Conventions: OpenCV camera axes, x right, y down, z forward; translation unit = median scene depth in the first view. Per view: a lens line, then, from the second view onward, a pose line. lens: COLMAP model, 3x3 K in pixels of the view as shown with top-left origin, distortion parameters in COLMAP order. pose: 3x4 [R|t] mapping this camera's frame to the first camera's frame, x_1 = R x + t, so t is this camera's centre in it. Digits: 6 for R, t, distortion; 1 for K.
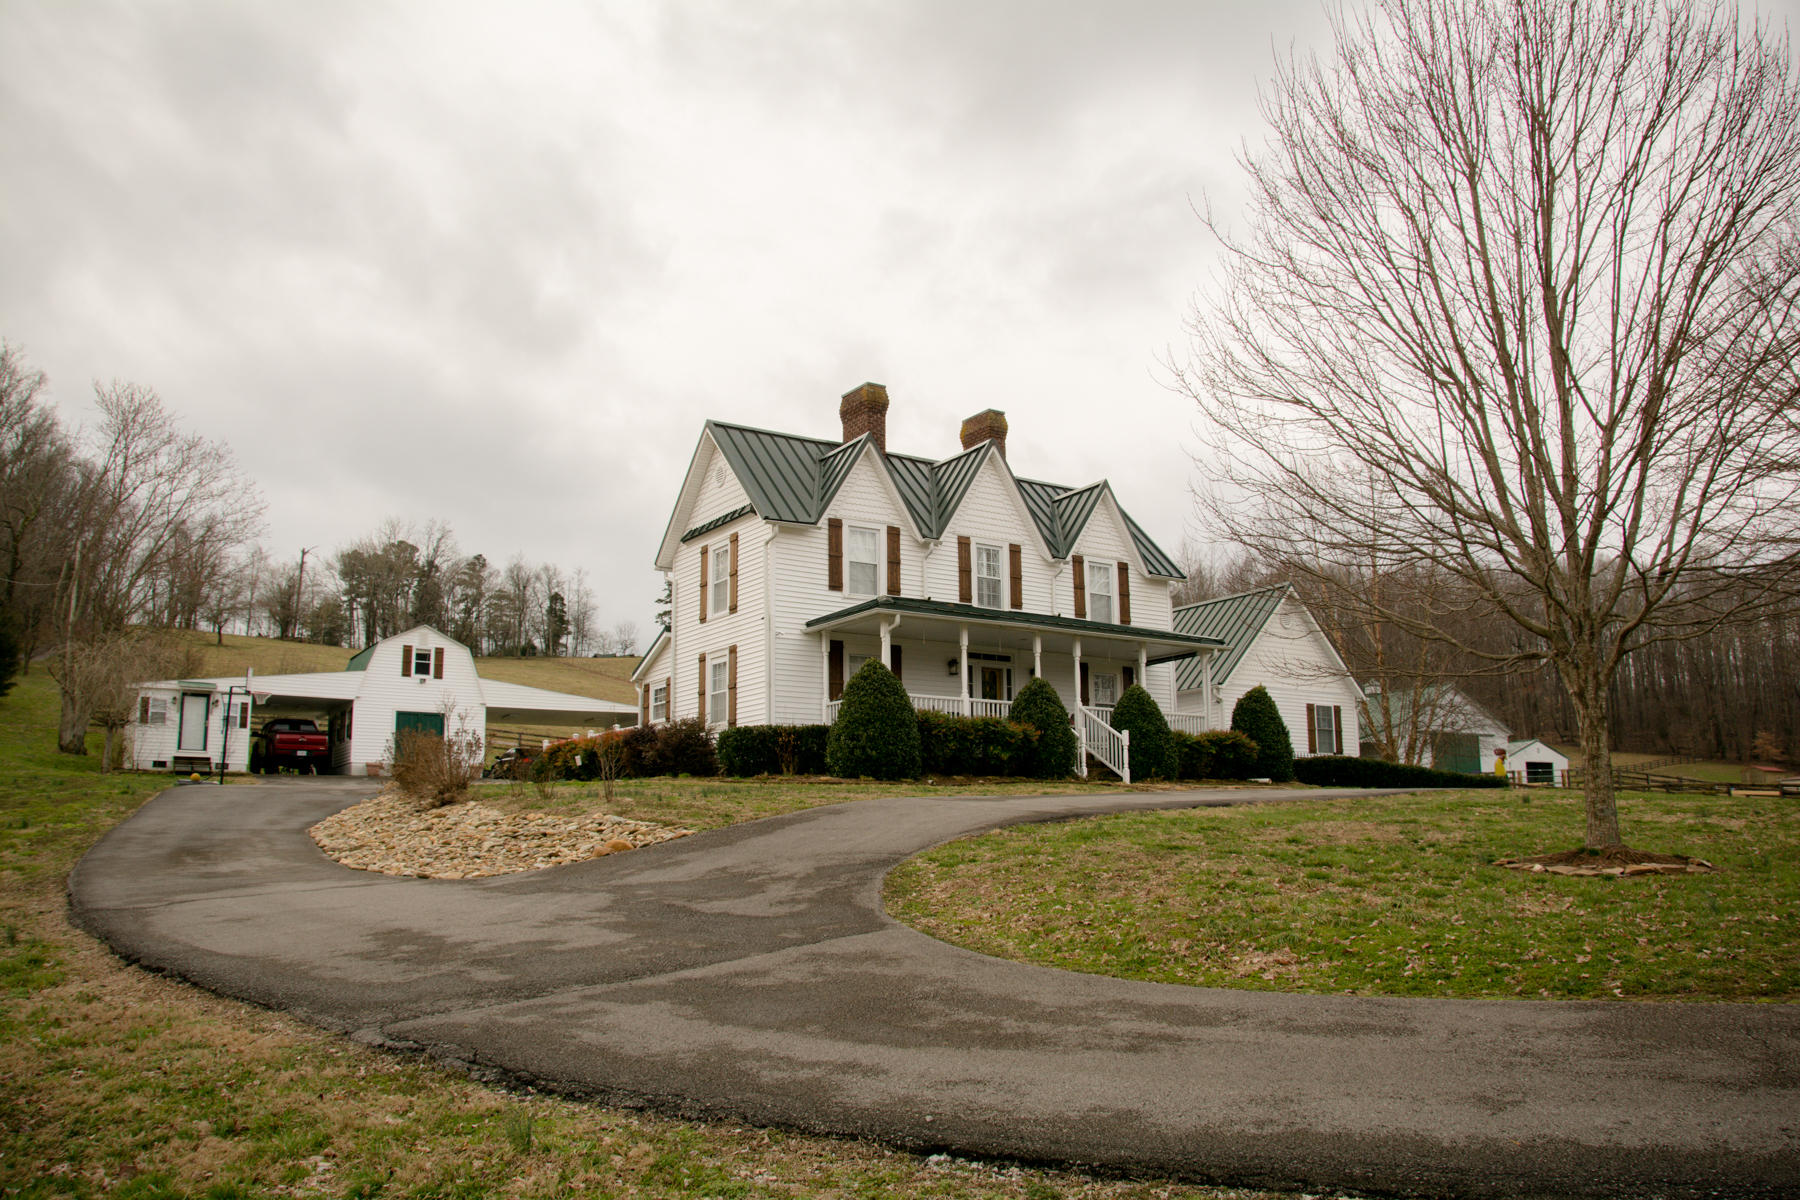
lens RADIAL K [[1392.5, 0, 900.0], [0, 1392.5, 600.0], [0, 0, 1]] dist [-0.082460, -0.000723]
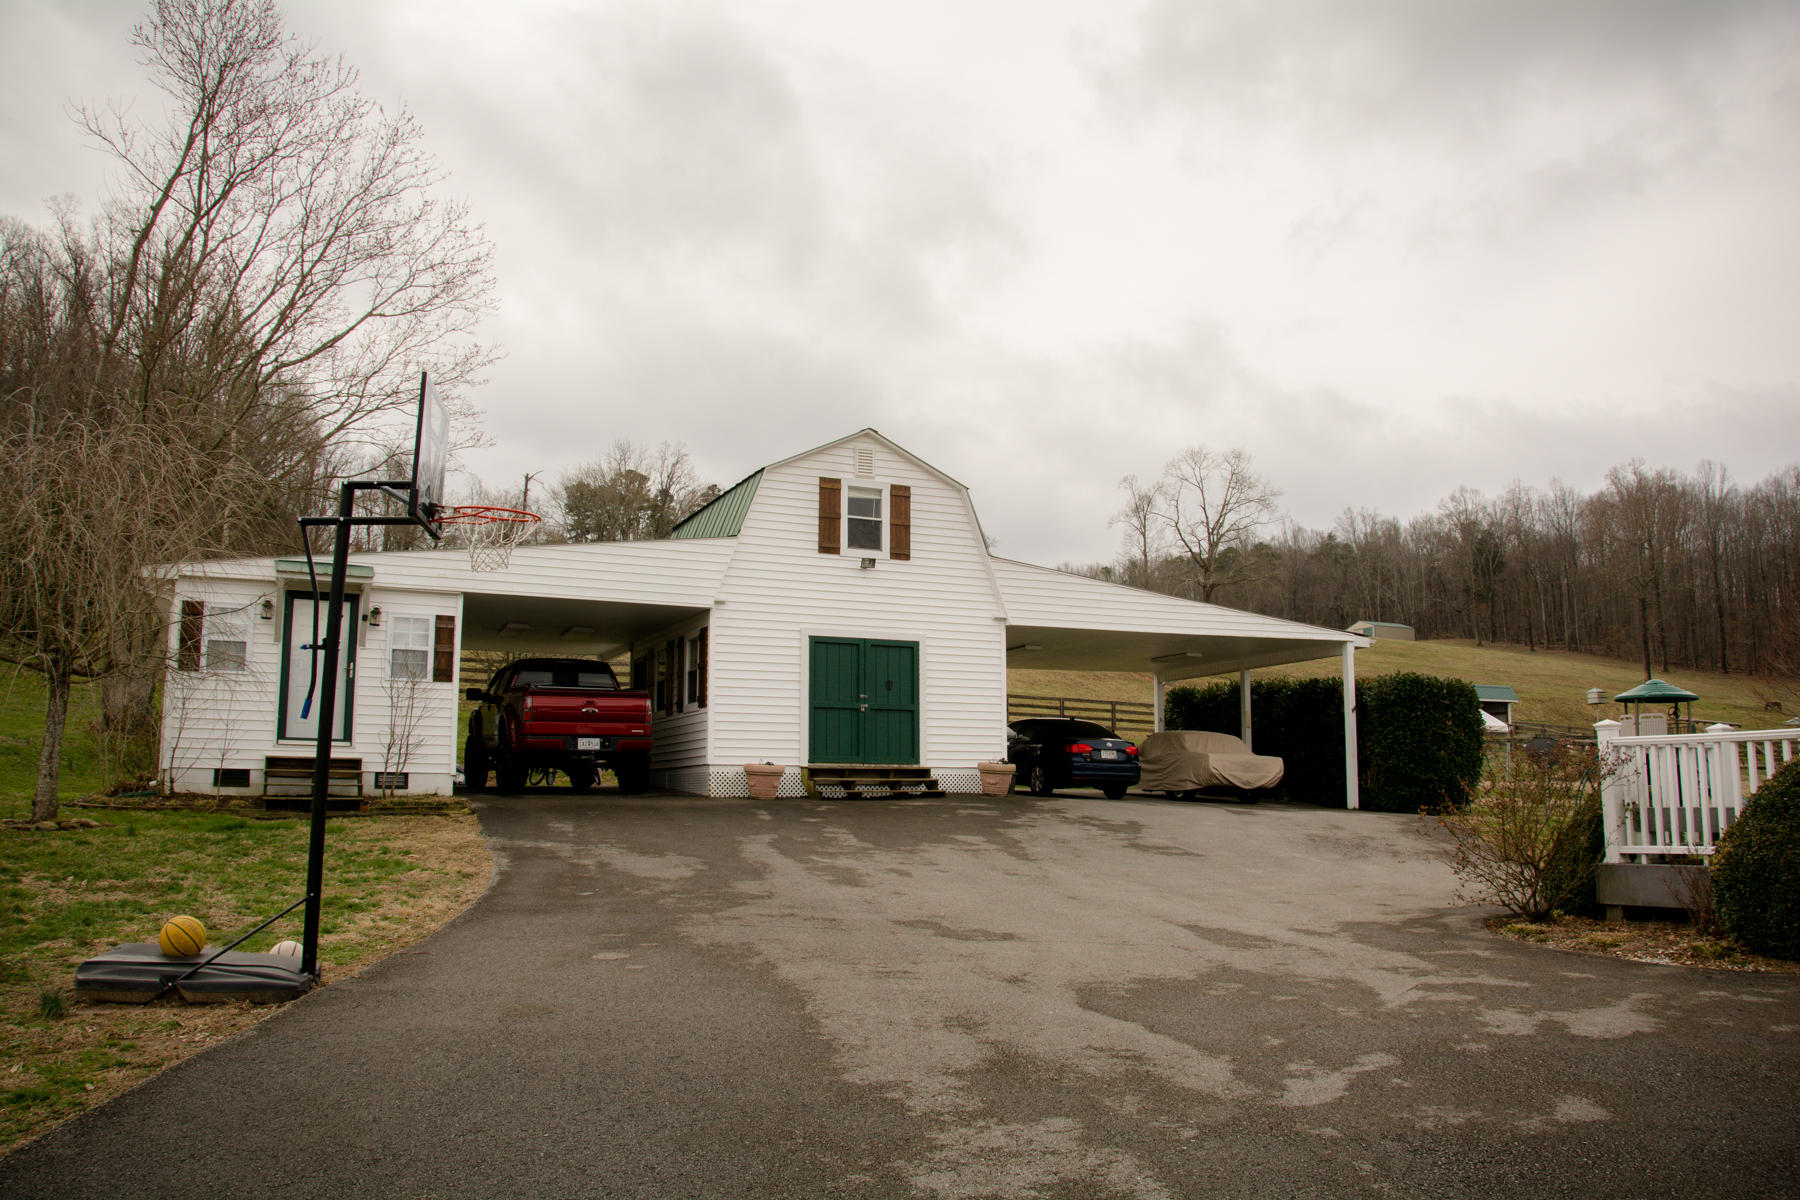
lens RADIAL K [[1392.5, 0, 900.0], [0, 1392.5, 600.0], [0, 0, 1]] dist [-0.082460, -0.000723]
pose [[0.989658, -0.008089, -0.143221, -0.282786], [0.013458, 0.999241, 0.036557, 0.055398], [0.142816, -0.038106, 0.989015, 0.602494]]
